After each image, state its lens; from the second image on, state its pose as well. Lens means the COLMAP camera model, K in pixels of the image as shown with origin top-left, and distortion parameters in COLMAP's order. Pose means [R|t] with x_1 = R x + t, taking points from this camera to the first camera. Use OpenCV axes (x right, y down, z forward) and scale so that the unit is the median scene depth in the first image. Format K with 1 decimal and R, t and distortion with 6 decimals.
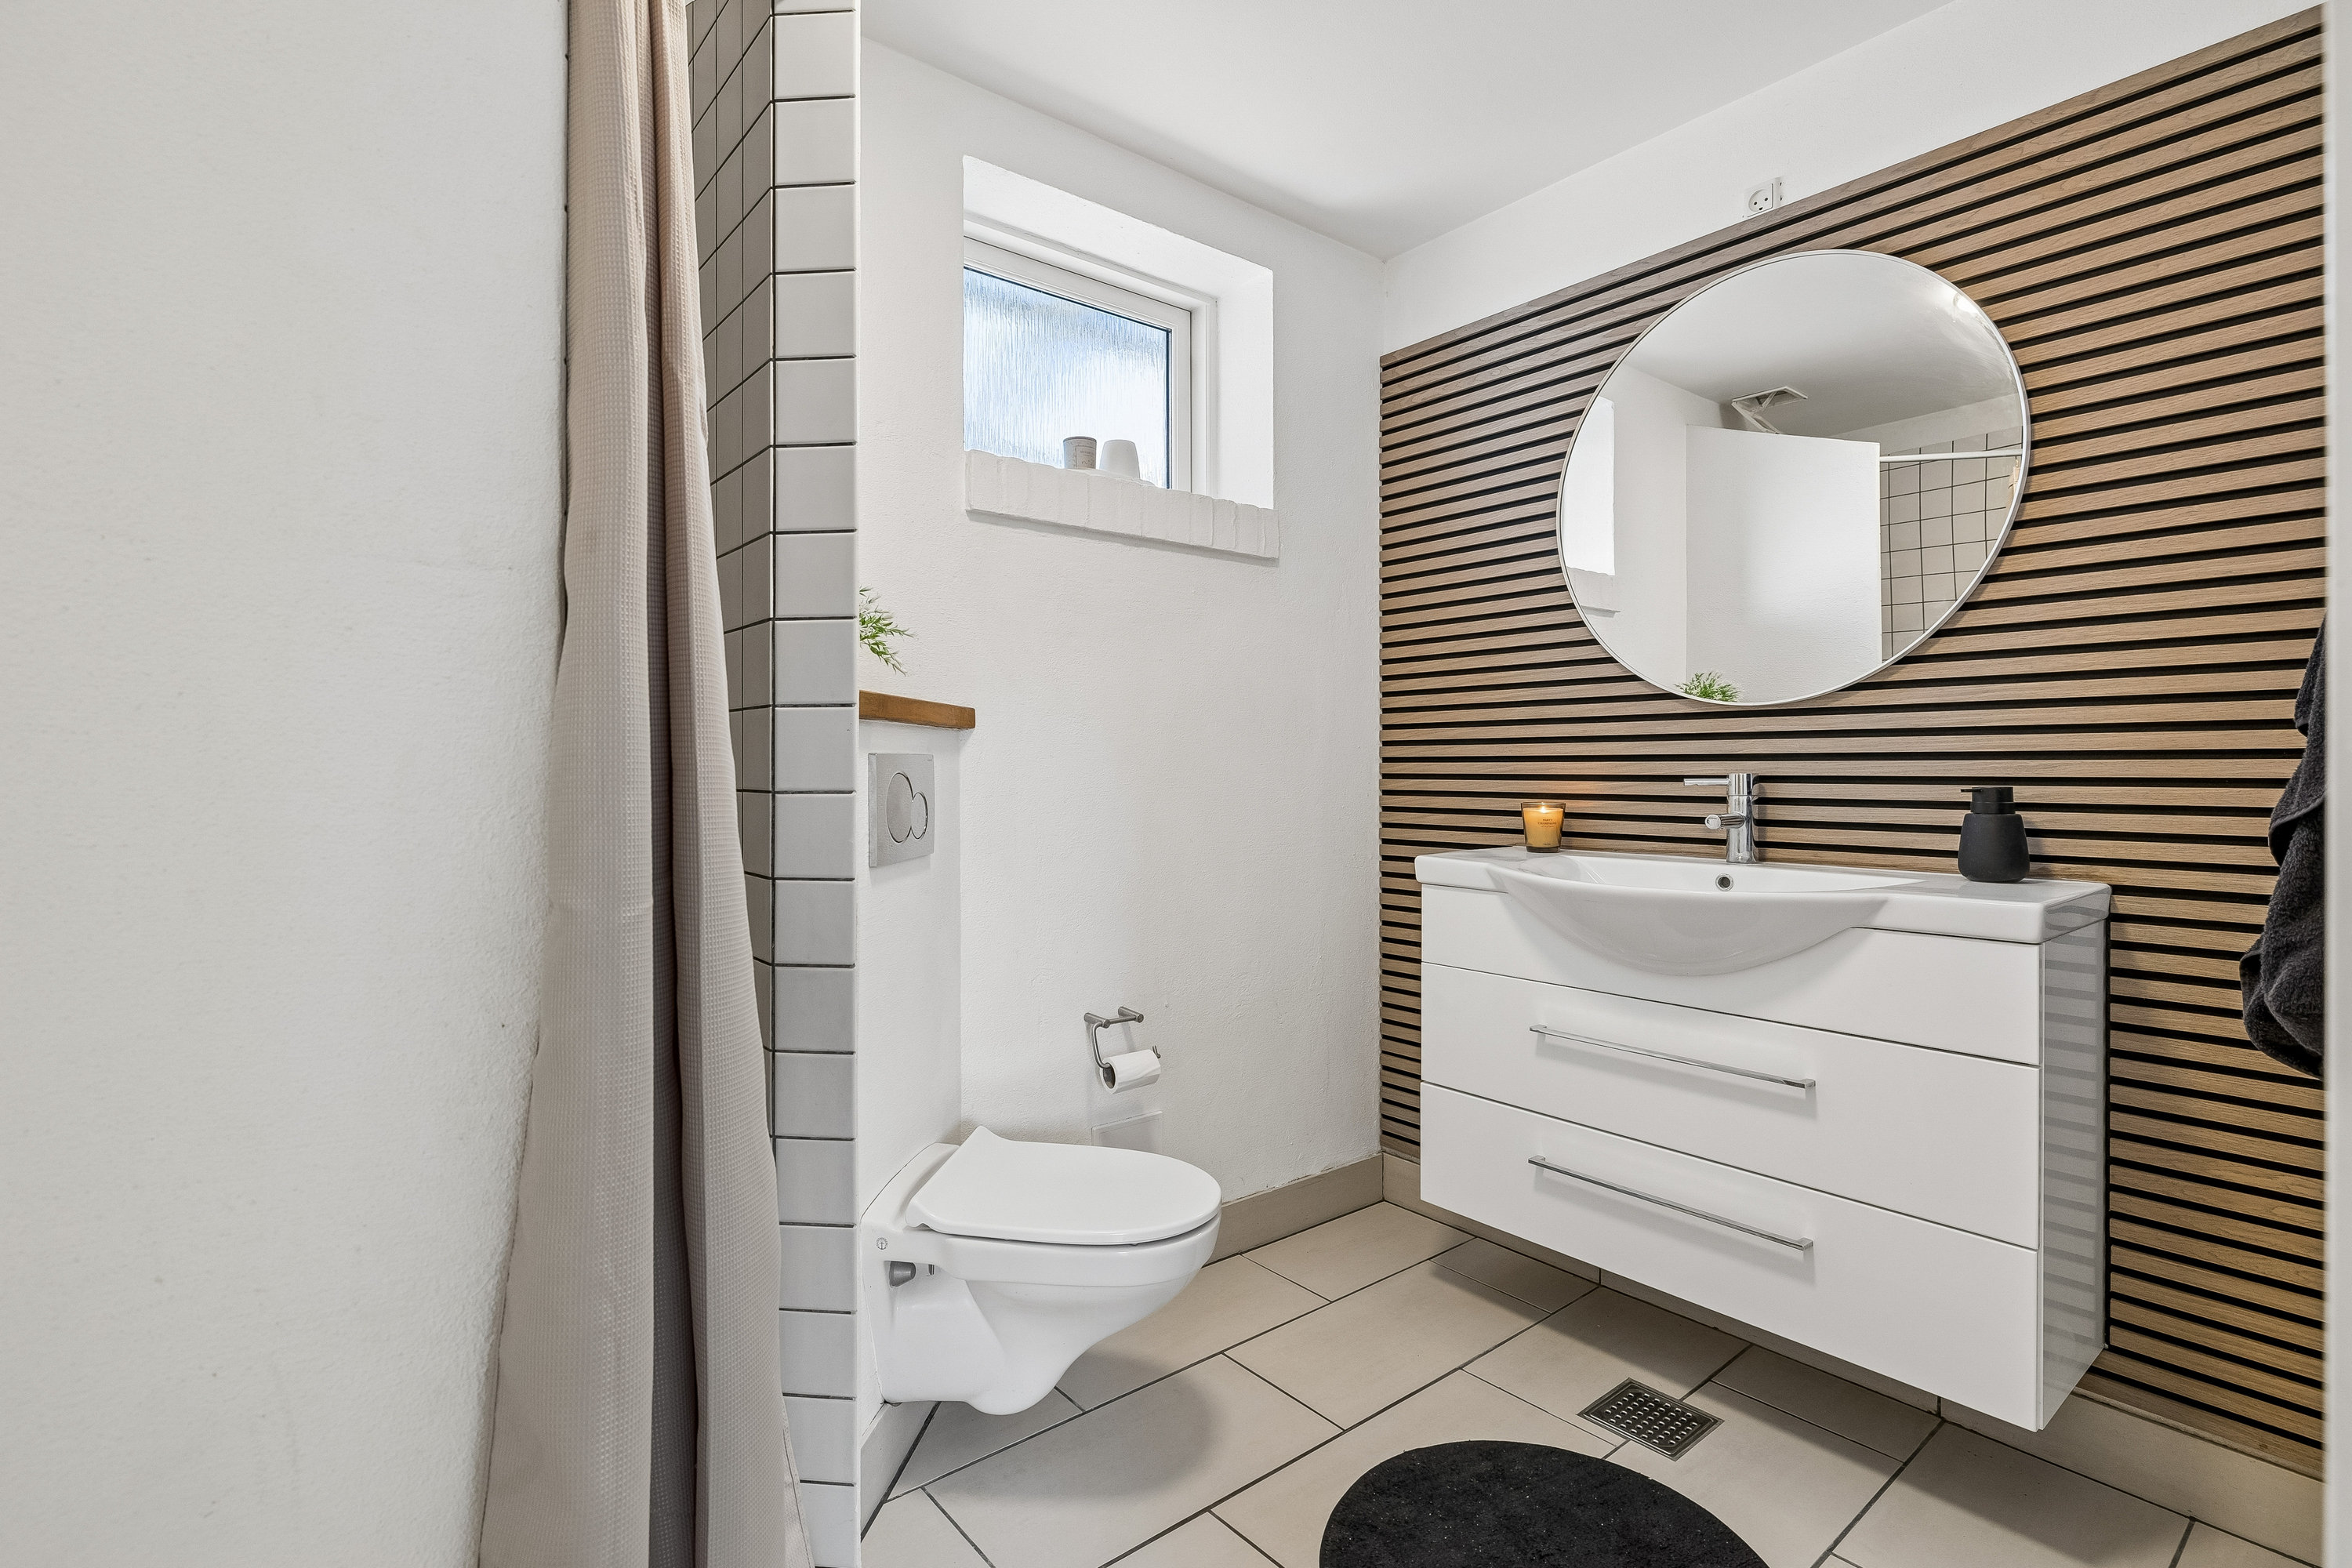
lens RADIAL K [[1101.1, 0, 1172.7], [0, 1101.1, 770.3], [0, 0, 1]] dist [-0.003653, 0.001563]
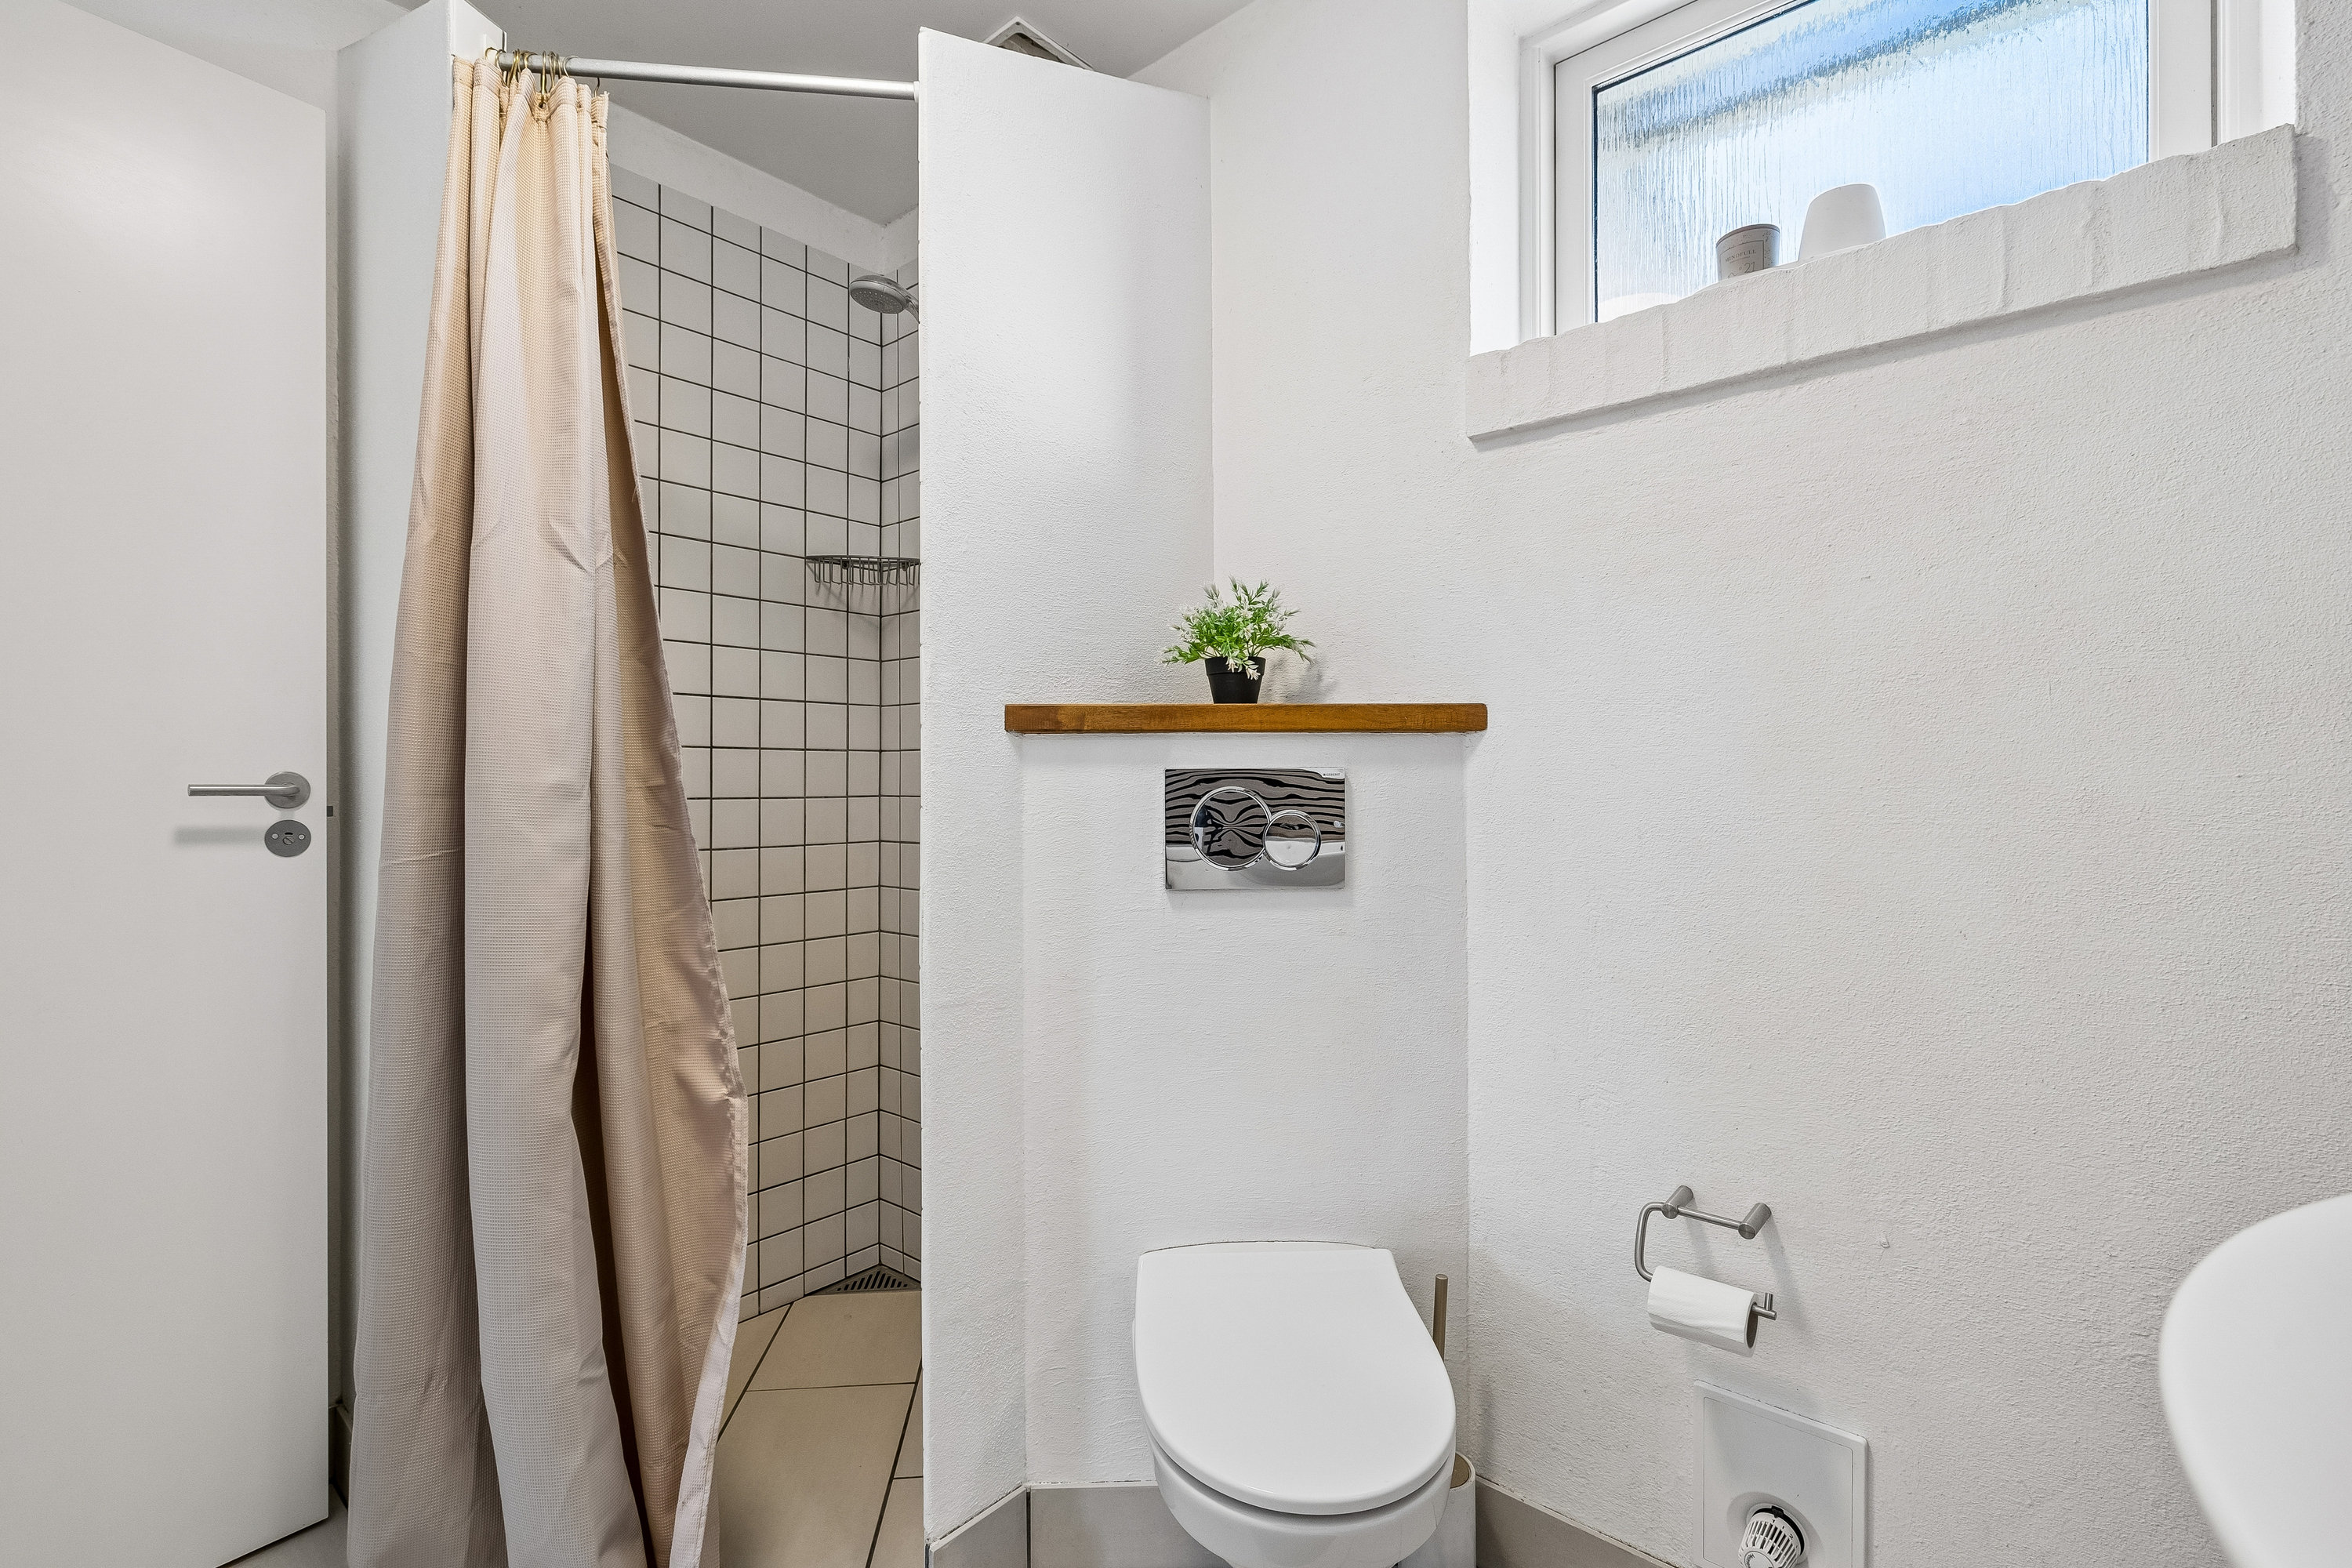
lens RADIAL K [[1060.1, 0, 1173.2], [0, 1060.1, 792.2], [0, 0, 1]] dist [0.002627, 0.000208]
pose [[0.171728, 0.010384, -0.985090, 0.488546], [-0.001654, 0.999946, 0.010252, -0.003546], [0.985143, -0.000131, 0.171736, 0.670744]]
